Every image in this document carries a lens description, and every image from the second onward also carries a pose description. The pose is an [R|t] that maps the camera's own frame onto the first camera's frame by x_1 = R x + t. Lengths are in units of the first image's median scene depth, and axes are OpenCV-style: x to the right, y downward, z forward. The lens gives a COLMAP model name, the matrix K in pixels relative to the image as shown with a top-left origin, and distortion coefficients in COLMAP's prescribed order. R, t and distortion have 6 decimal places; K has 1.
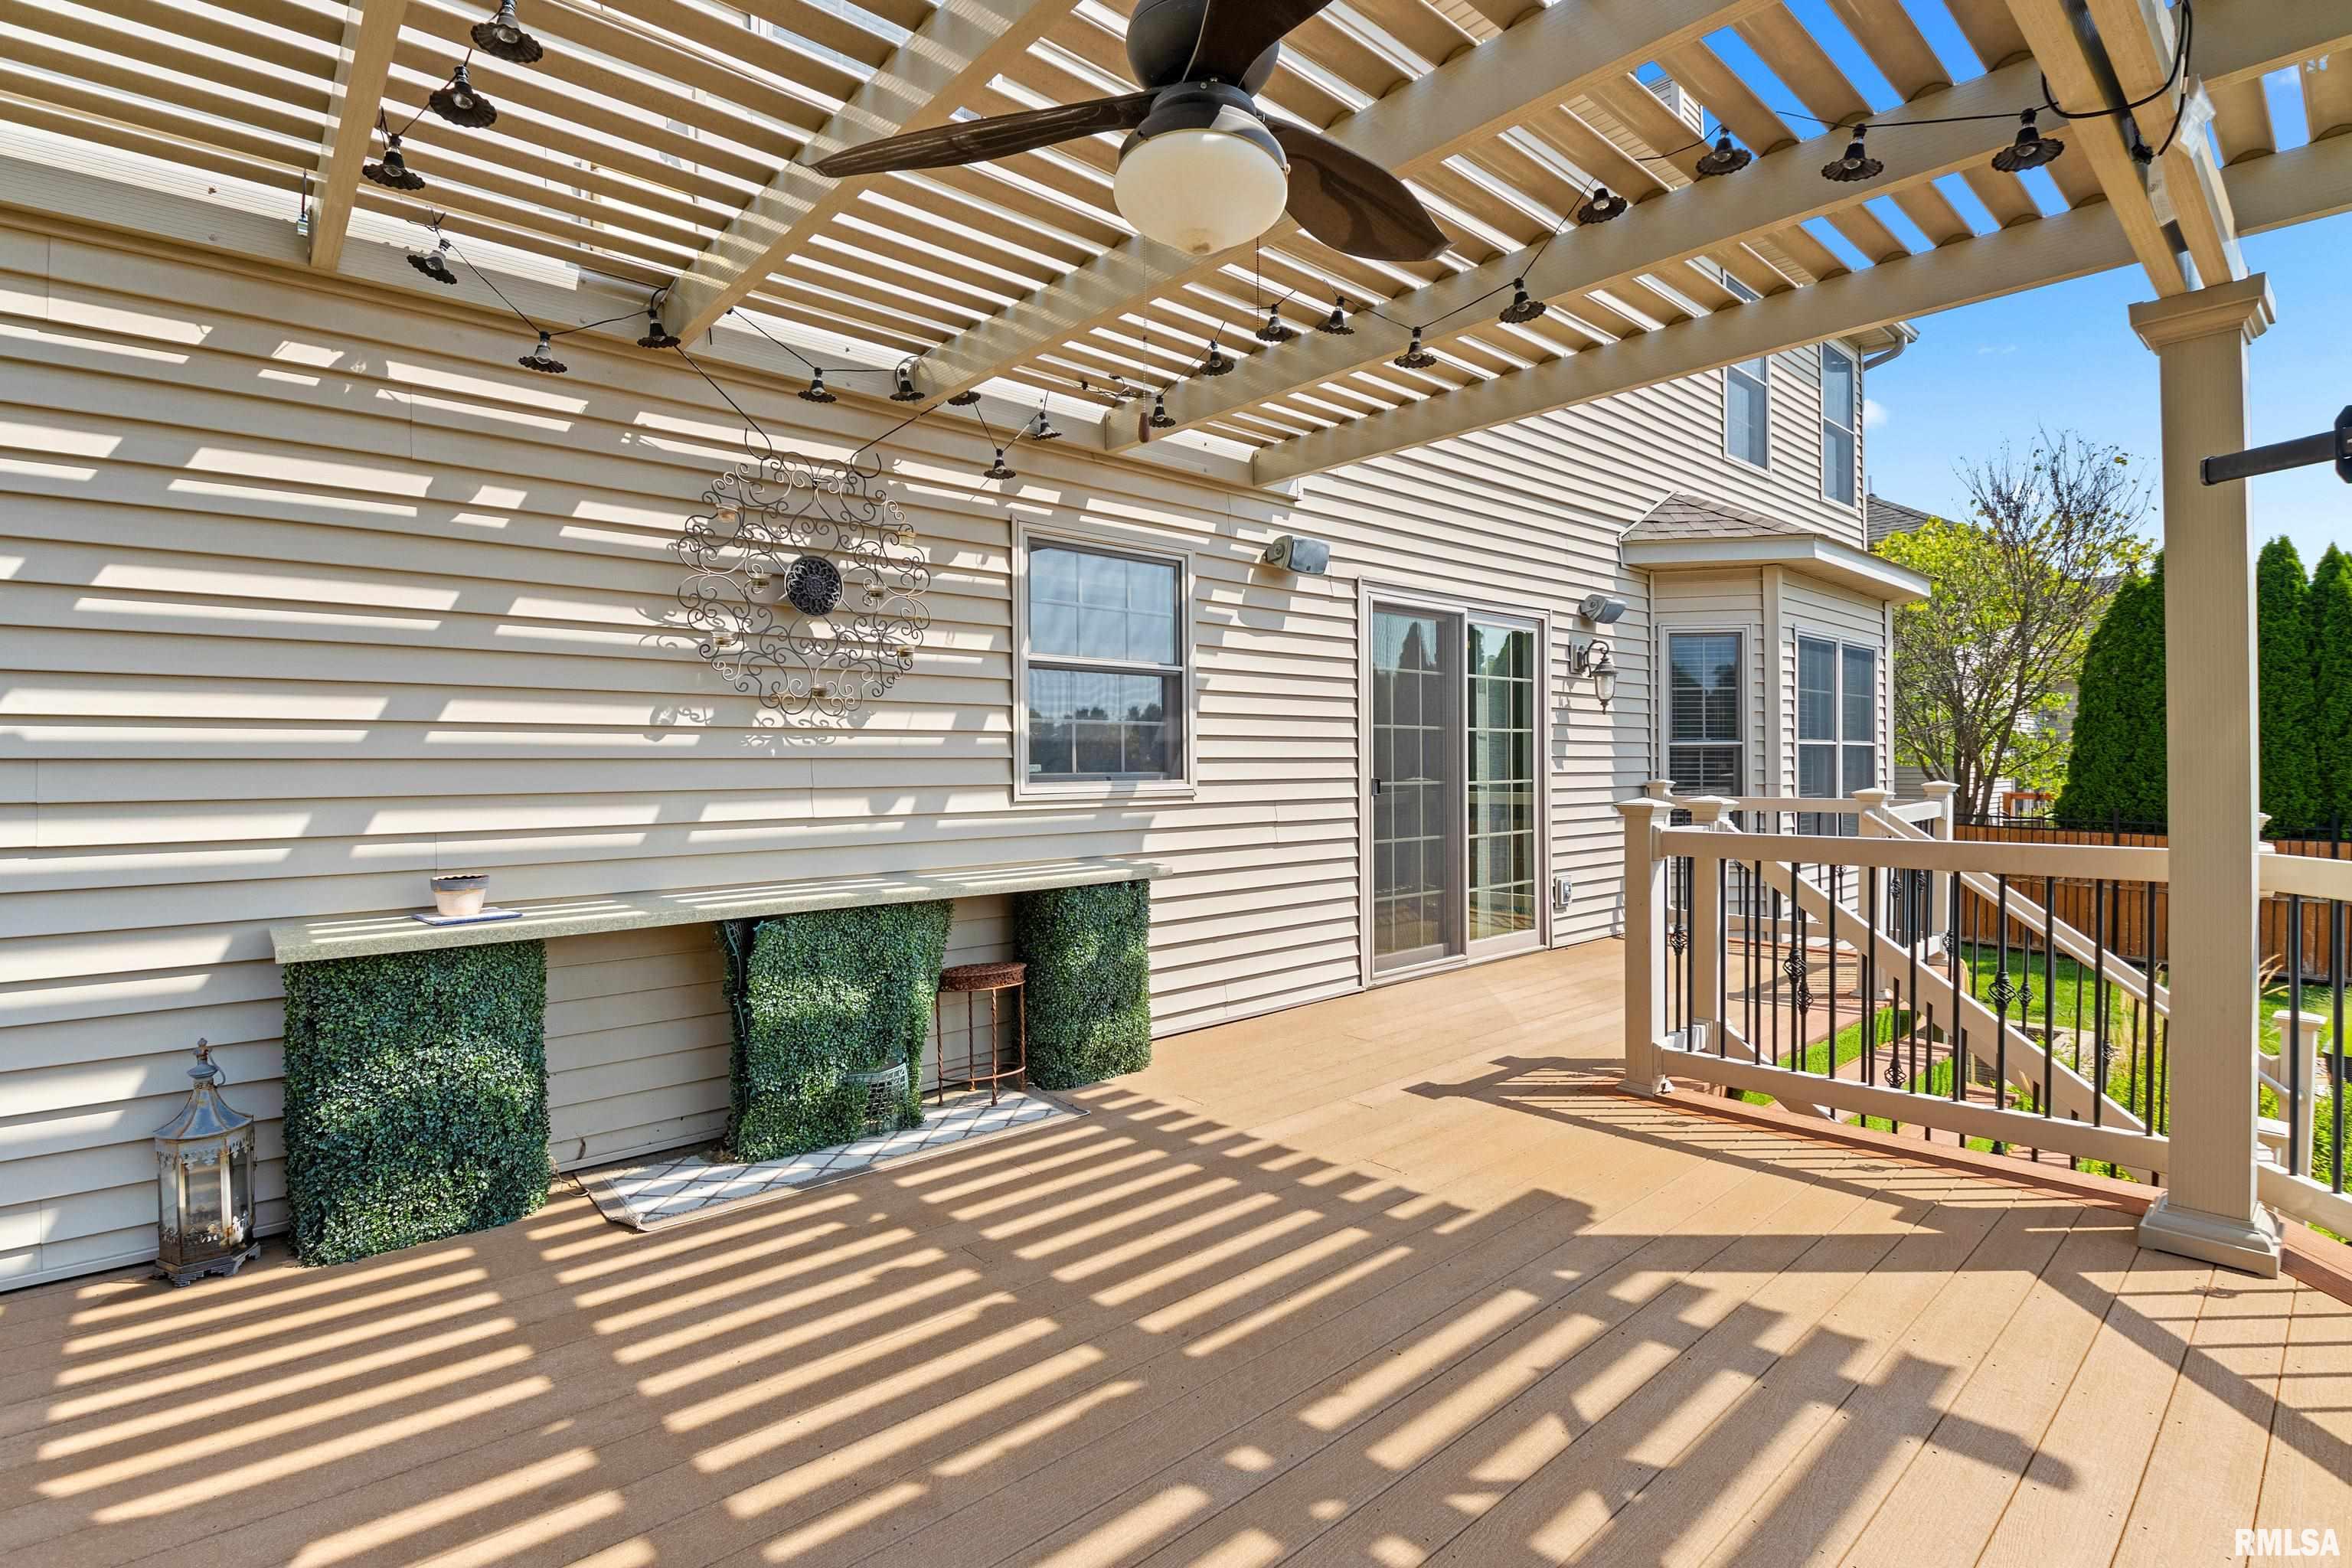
lens RADIAL K [[1092.4, 0, 1173.8], [0, 1092.4, 775.7], [0, 0, 1]] dist [-0.005983, -0.001948]
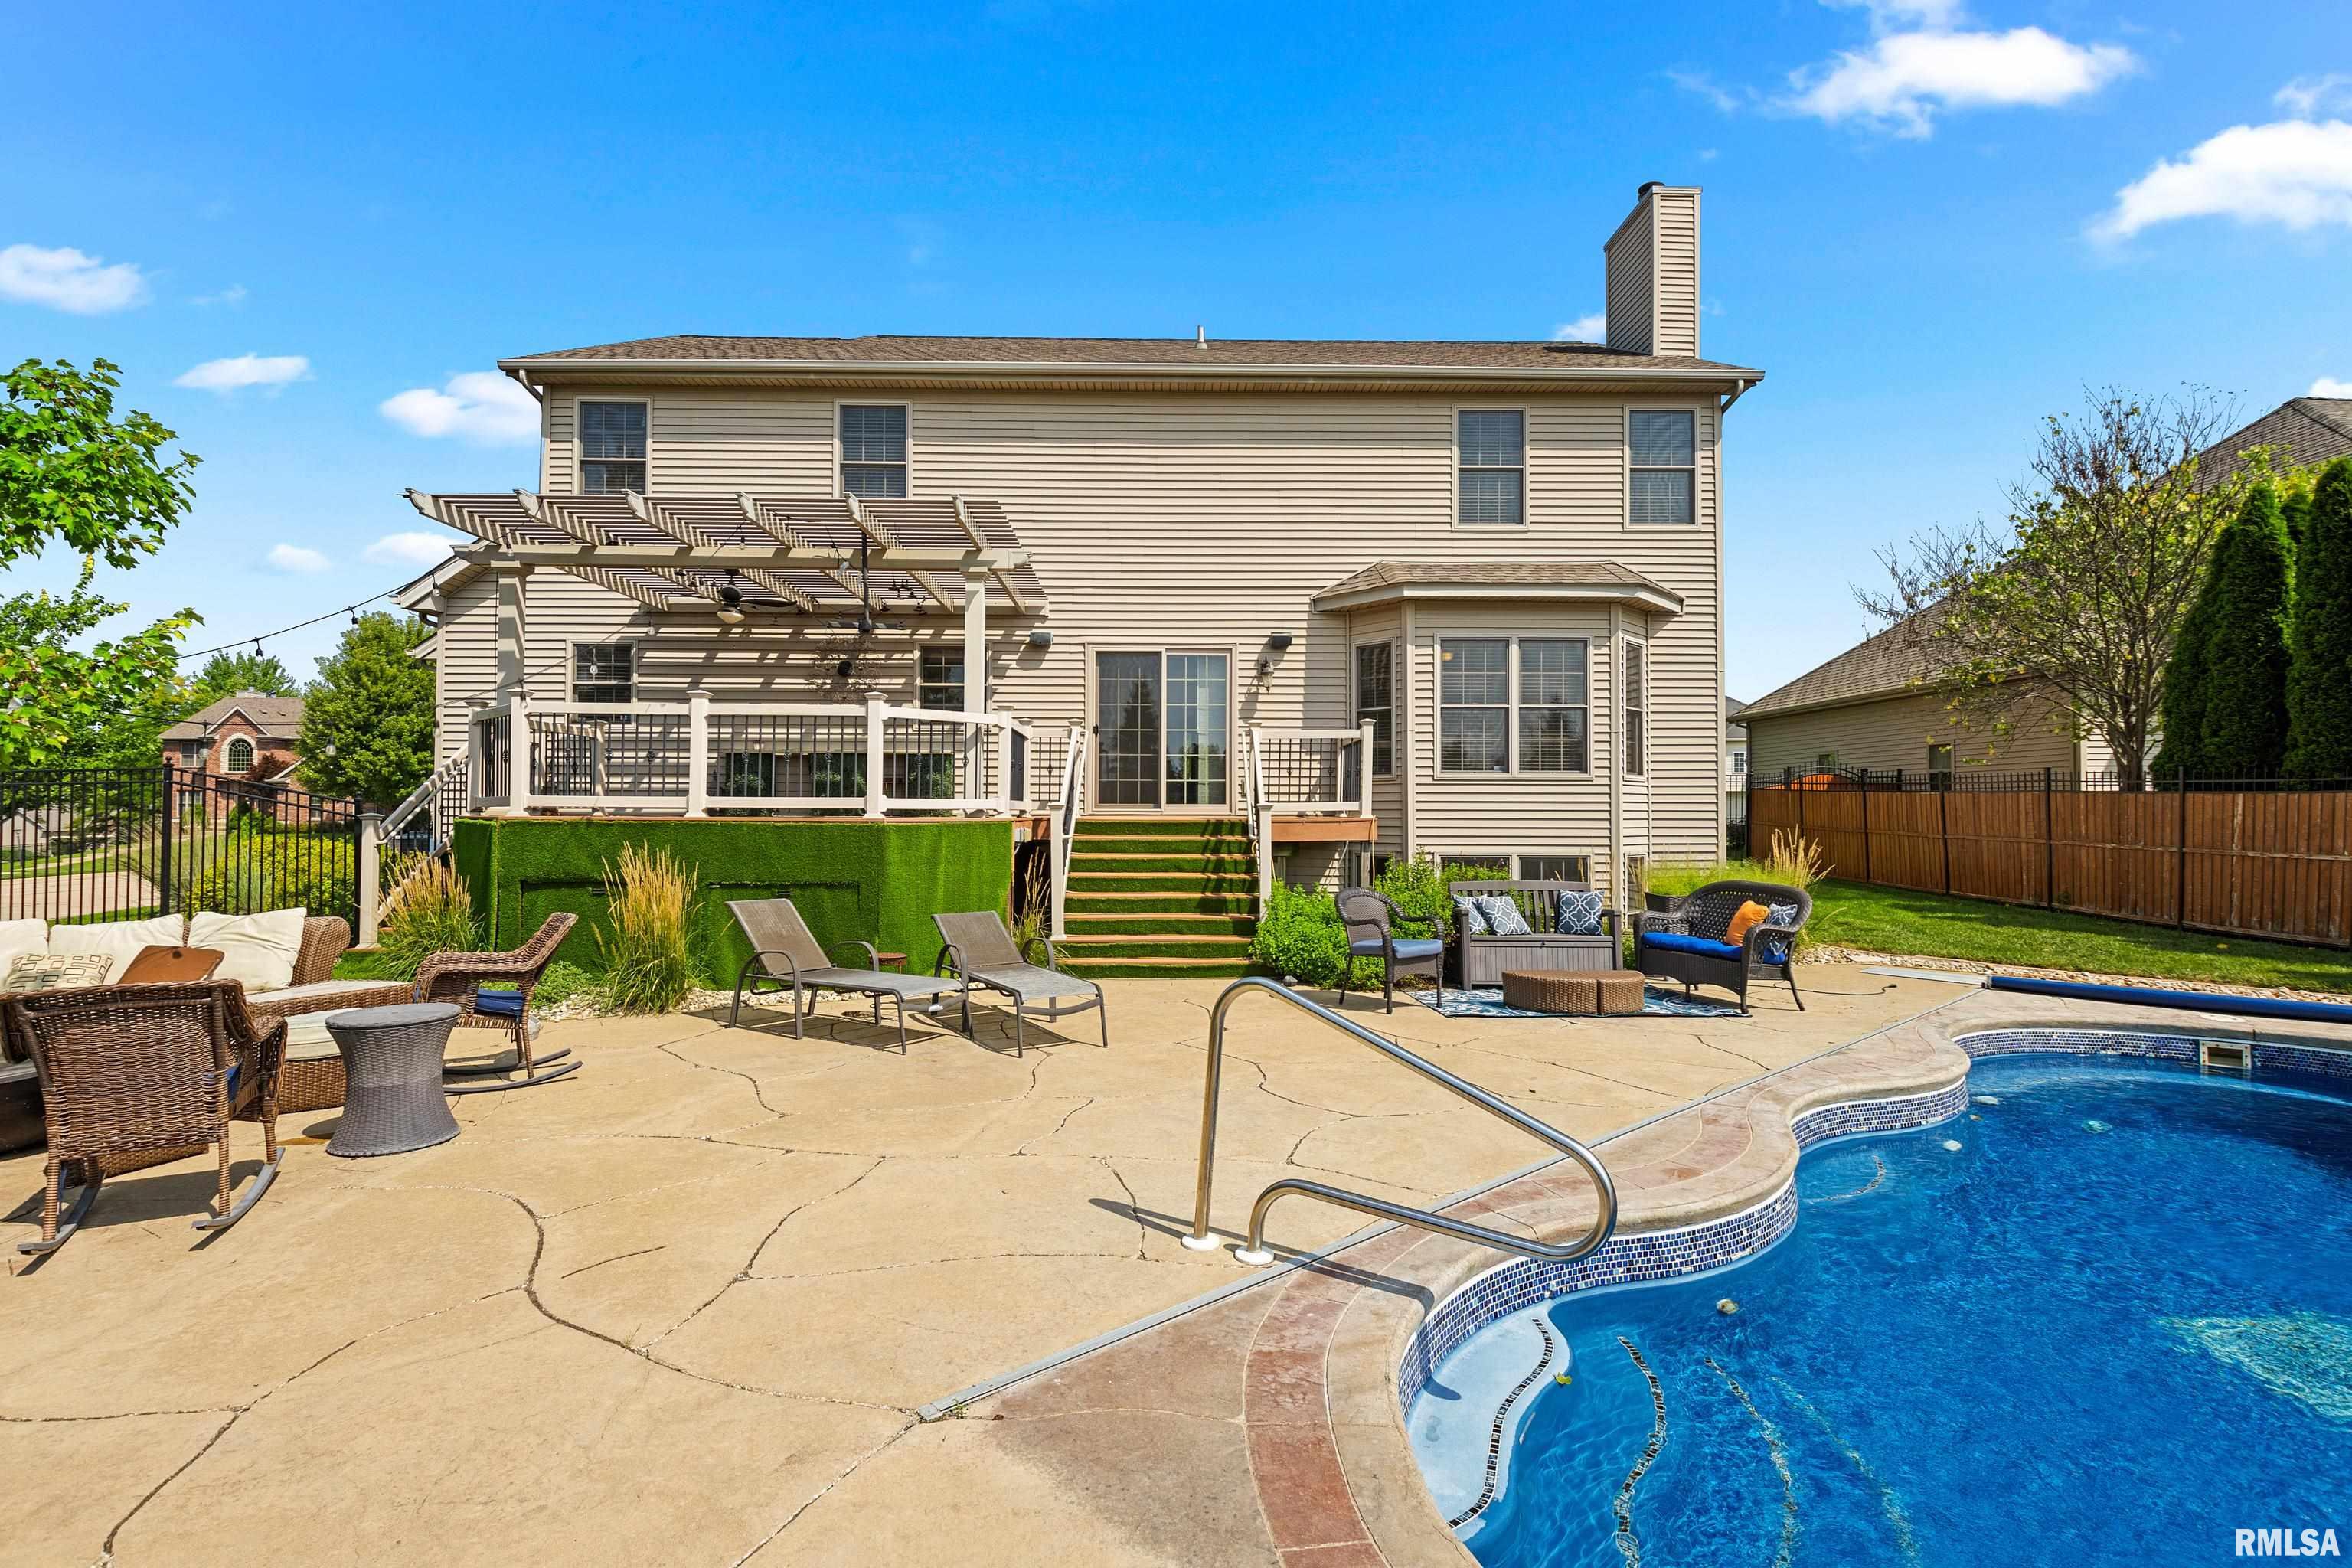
lens RADIAL K [[1092.4, 0, 1173.3], [0, 1092.4, 780.6], [0, 0, 1]] dist [-0.005983, -0.001948]
pose [[0.768208, -0.007965, -0.640150, 1.833205], [-0.013052, 0.999520, -0.028099, 0.184627], [0.640067, 0.029941, 0.767736, -0.701402]]
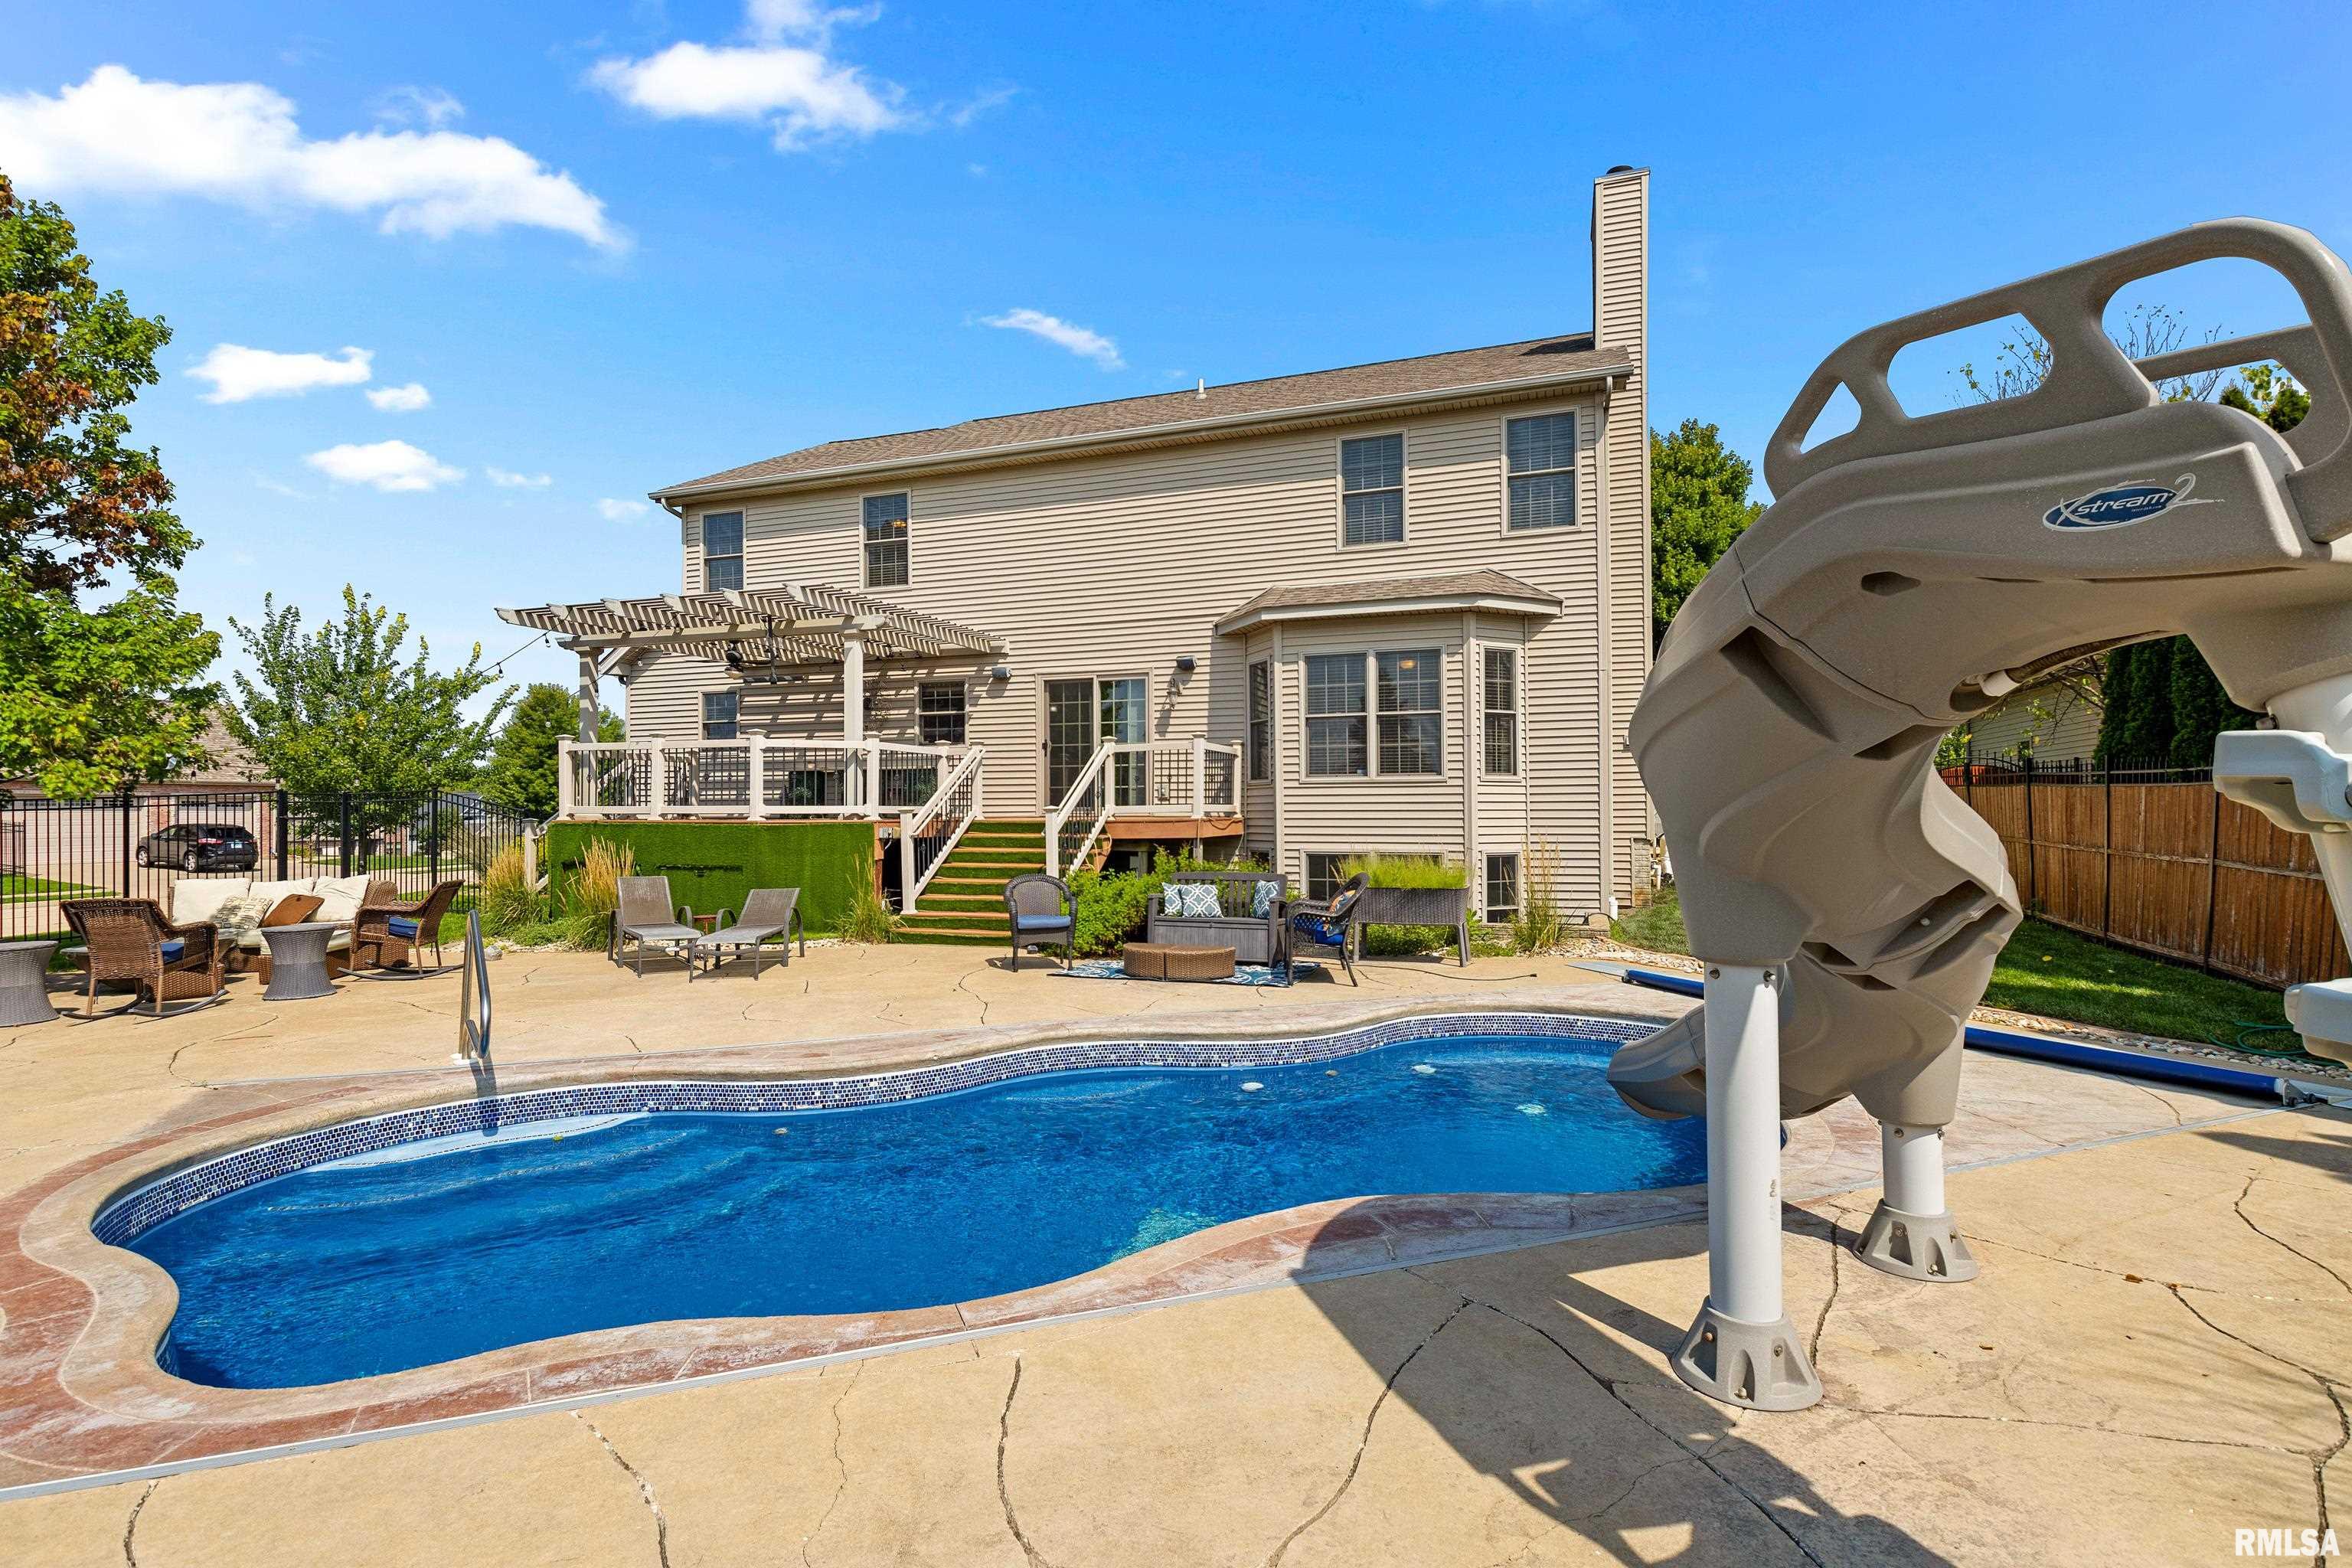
lens RADIAL K [[1092.4, 0, 1183.2], [0, 1092.4, 795.6], [0, 0, 1]] dist [-0.005983, -0.001948]
pose [[0.497214, -0.006987, -0.867600, 2.842044], [-0.005619, 0.999921, -0.011273, 0.169748], [0.867610, 0.010480, 0.497135, -0.093082]]
